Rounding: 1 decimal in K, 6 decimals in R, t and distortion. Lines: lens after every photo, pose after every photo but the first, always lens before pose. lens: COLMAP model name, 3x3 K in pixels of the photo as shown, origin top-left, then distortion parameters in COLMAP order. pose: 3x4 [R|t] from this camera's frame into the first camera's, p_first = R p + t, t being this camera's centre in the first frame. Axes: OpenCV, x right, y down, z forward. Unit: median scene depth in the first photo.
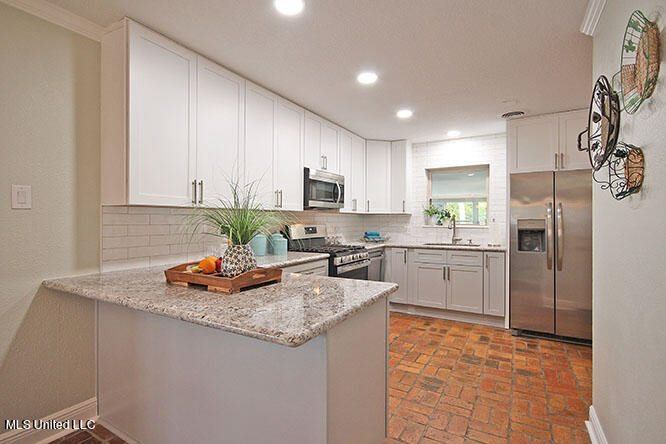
lens RADIAL K [[305.4, 0, 351.2], [0, 305.4, 219.5], [0, 0, 1]] dist [-0.000253, 0.000010]
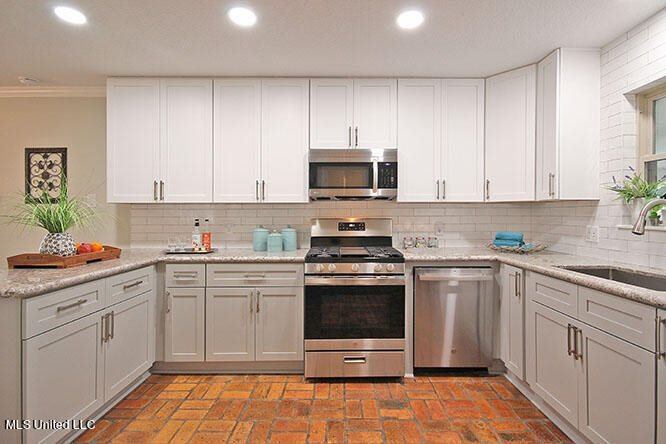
lens RADIAL K [[322.2, 0, 351.6], [0, 322.2, 211.4], [0, 0, 1]] dist [0.000095, -0.000043]
pose [[0.514961, -0.010615, -0.857148, 0.594186], [0.003098, 0.999940, -0.010522, 0.005840], [0.857208, 0.002764, 0.514962, 0.589051]]
